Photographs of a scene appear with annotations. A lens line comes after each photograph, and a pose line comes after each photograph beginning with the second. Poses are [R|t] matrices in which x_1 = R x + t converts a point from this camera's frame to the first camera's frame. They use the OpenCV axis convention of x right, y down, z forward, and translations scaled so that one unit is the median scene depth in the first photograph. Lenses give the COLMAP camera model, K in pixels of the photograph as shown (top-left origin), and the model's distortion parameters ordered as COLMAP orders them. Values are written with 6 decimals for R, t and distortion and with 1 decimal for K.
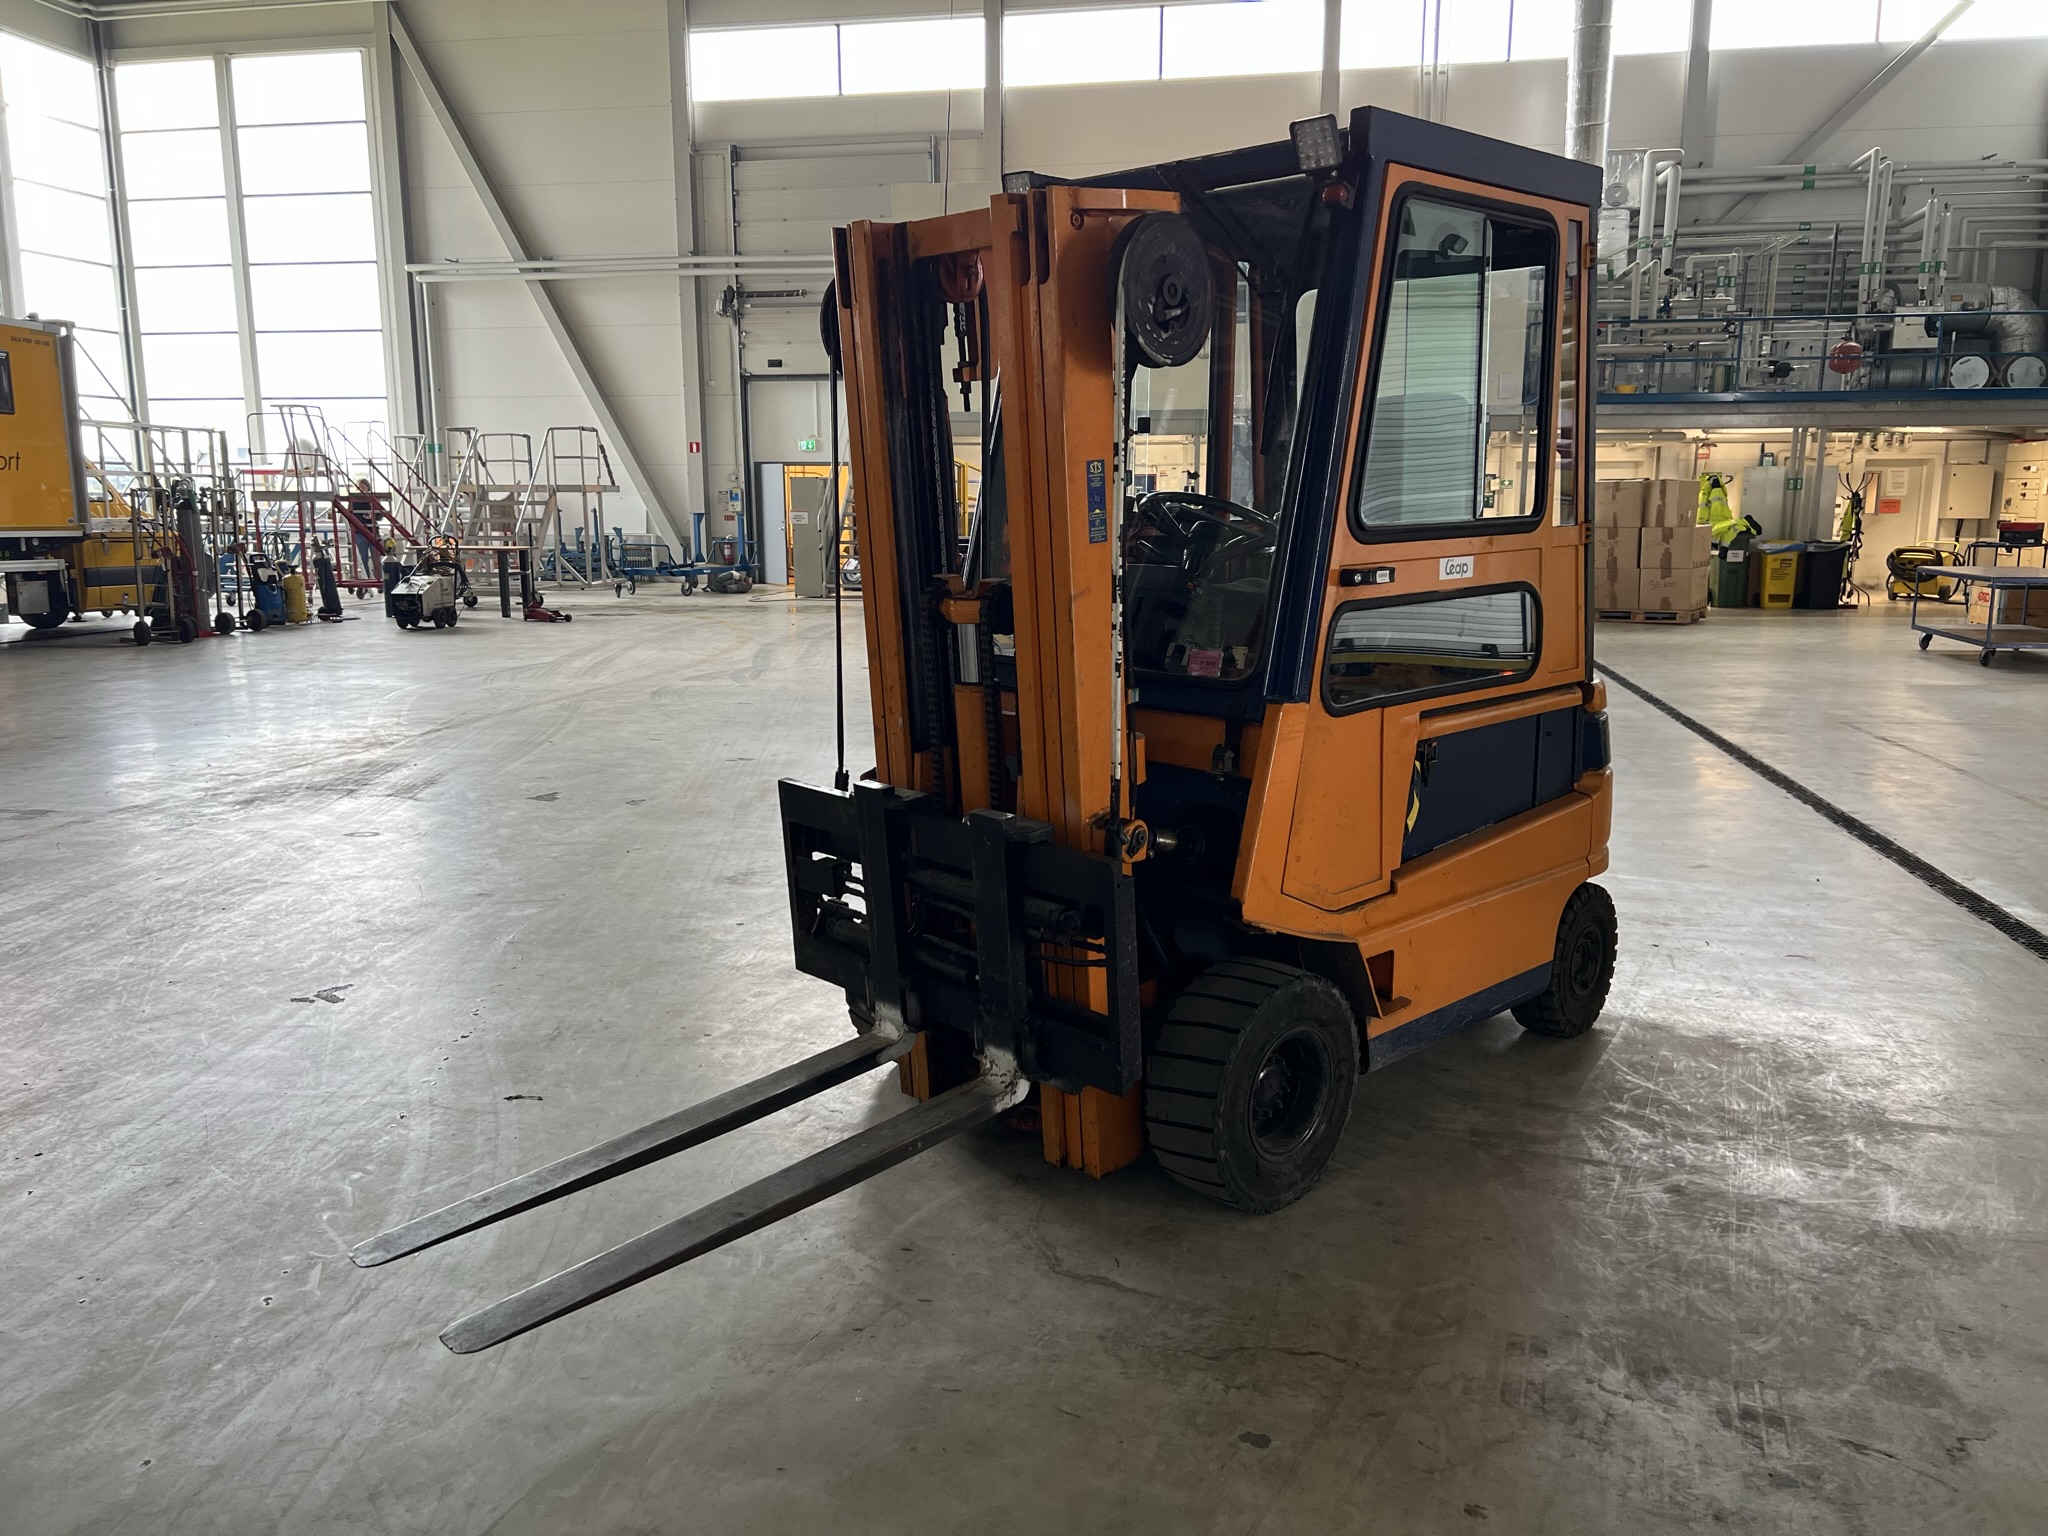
lens RADIAL K [[1543.2, 0, 1036.6], [0, 1543.2, 763.5], [0, 0, 1]] dist [0.046439, -0.046698]
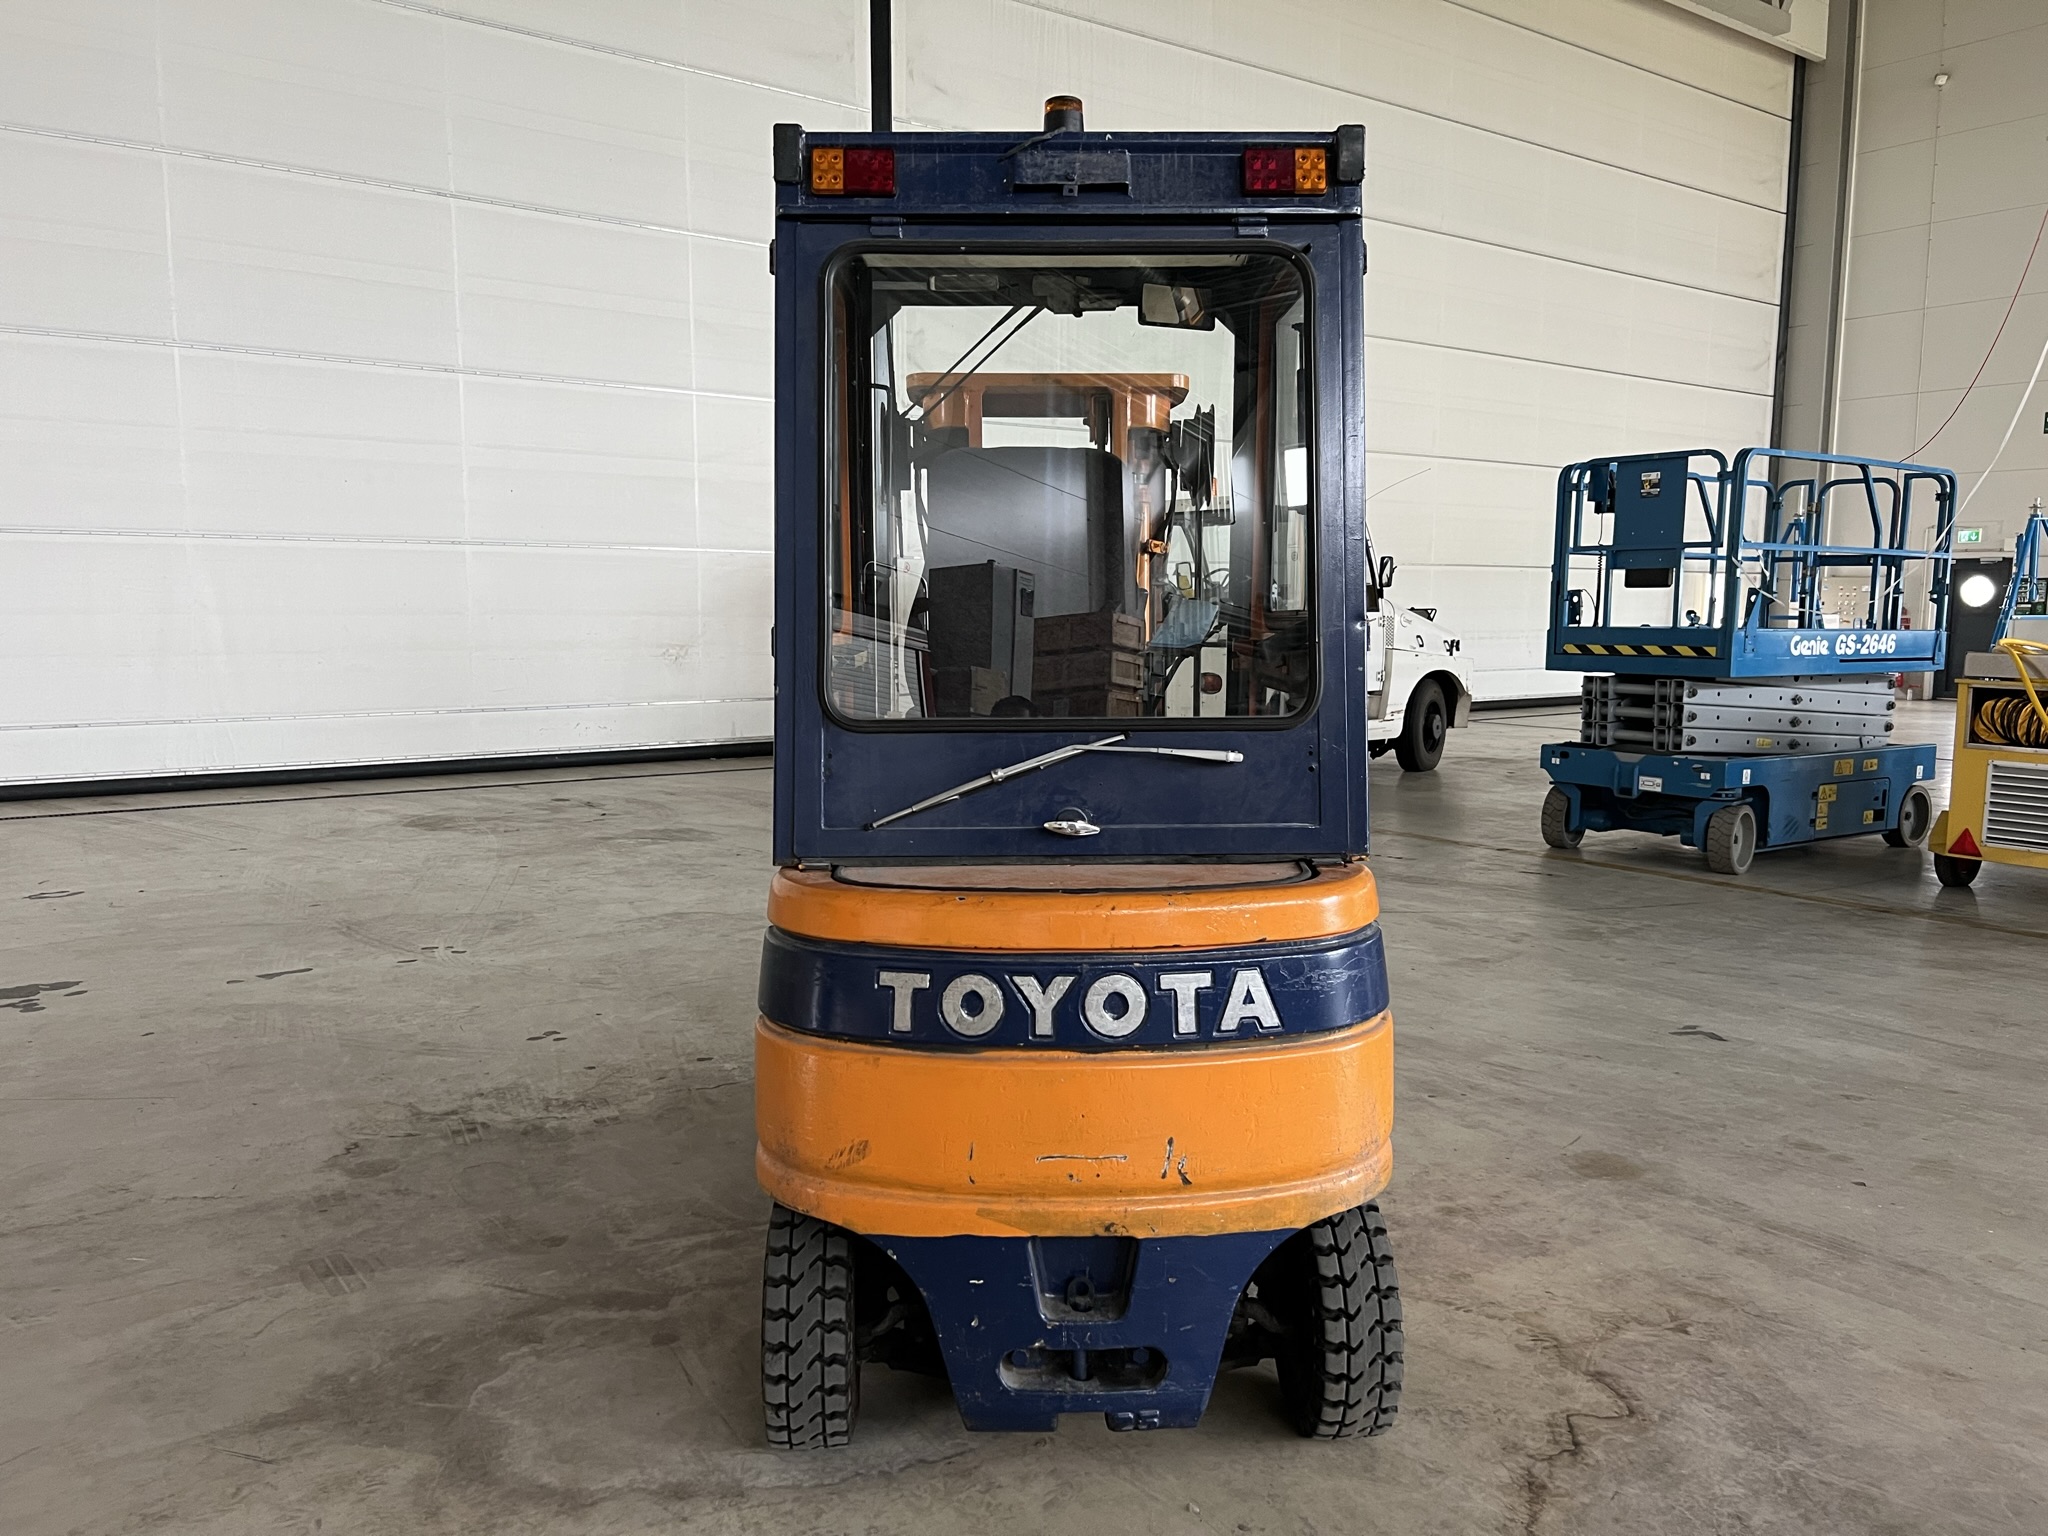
lens RADIAL K [[1543.2, 0, 1037.9], [0, 1543.2, 772.4], [0, 0, 1]] dist [0.046439, -0.046698]
pose [[-0.680586, 0.079481, -0.728344, 0.148422], [-0.128043, 0.965897, 0.225051, -0.049742], [0.721393, 0.246426, -0.647199, 0.293023]]
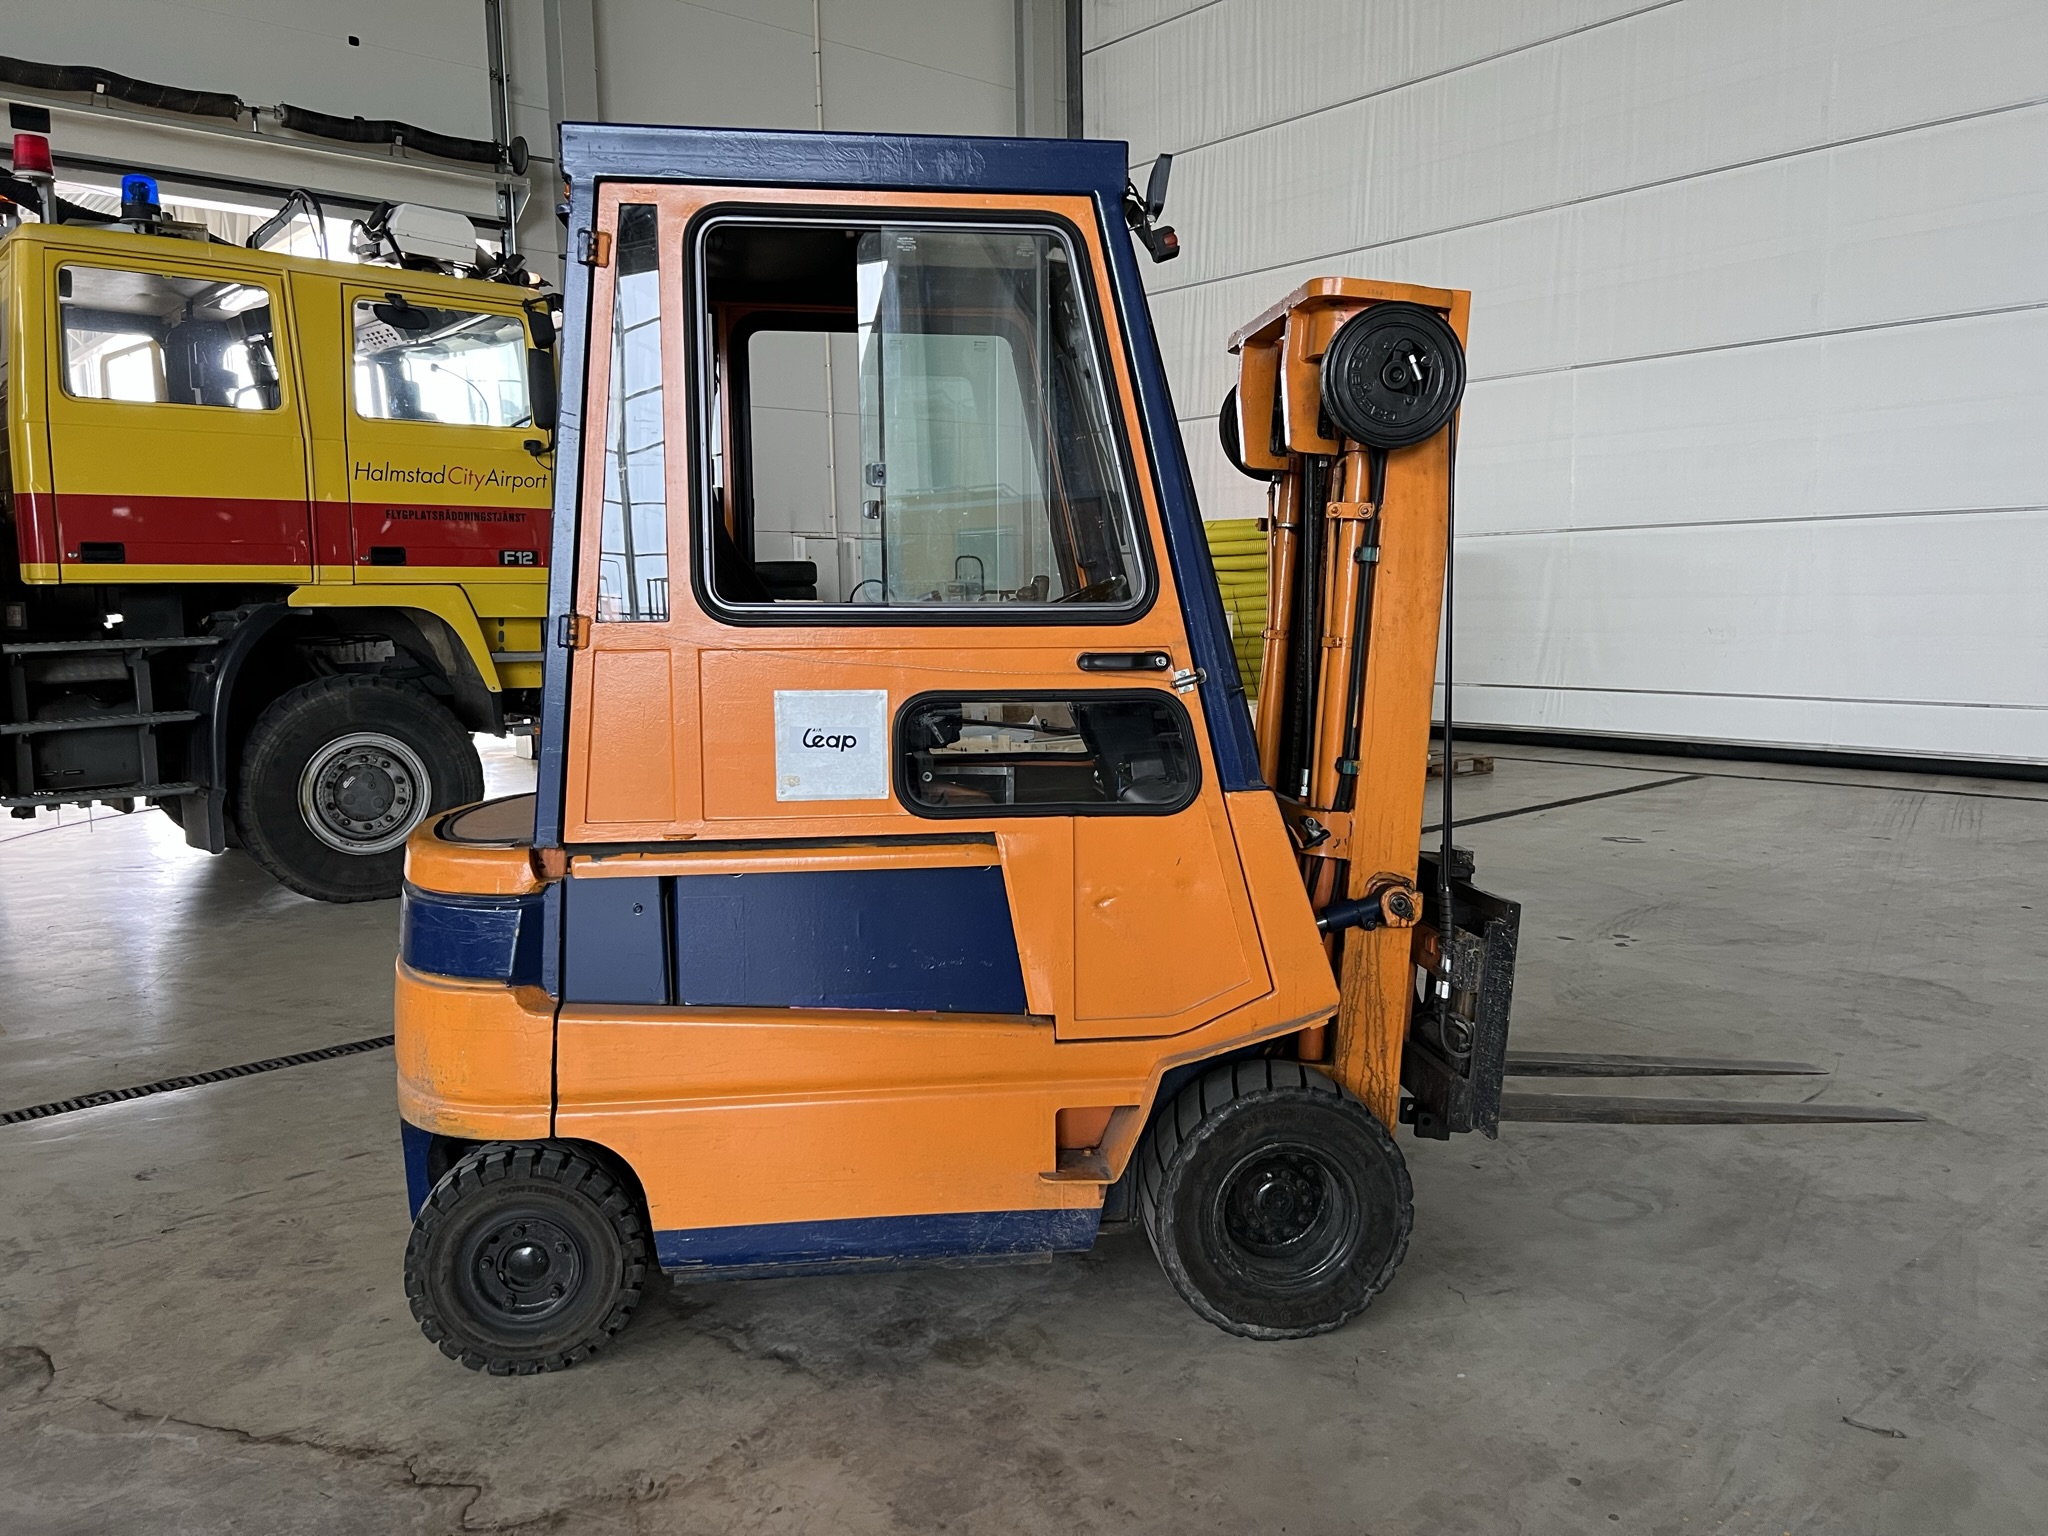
lens RADIAL K [[1543.2, 0, 1039.8], [0, 1543.2, 762.1], [0, 0, 1]] dist [0.046439, -0.046698]
pose [[-0.792680, -0.055416, 0.607115, -0.080440], [0.119310, 0.962501, 0.243632, -0.051595], [-0.597850, 0.265557, -0.756343, 0.304146]]
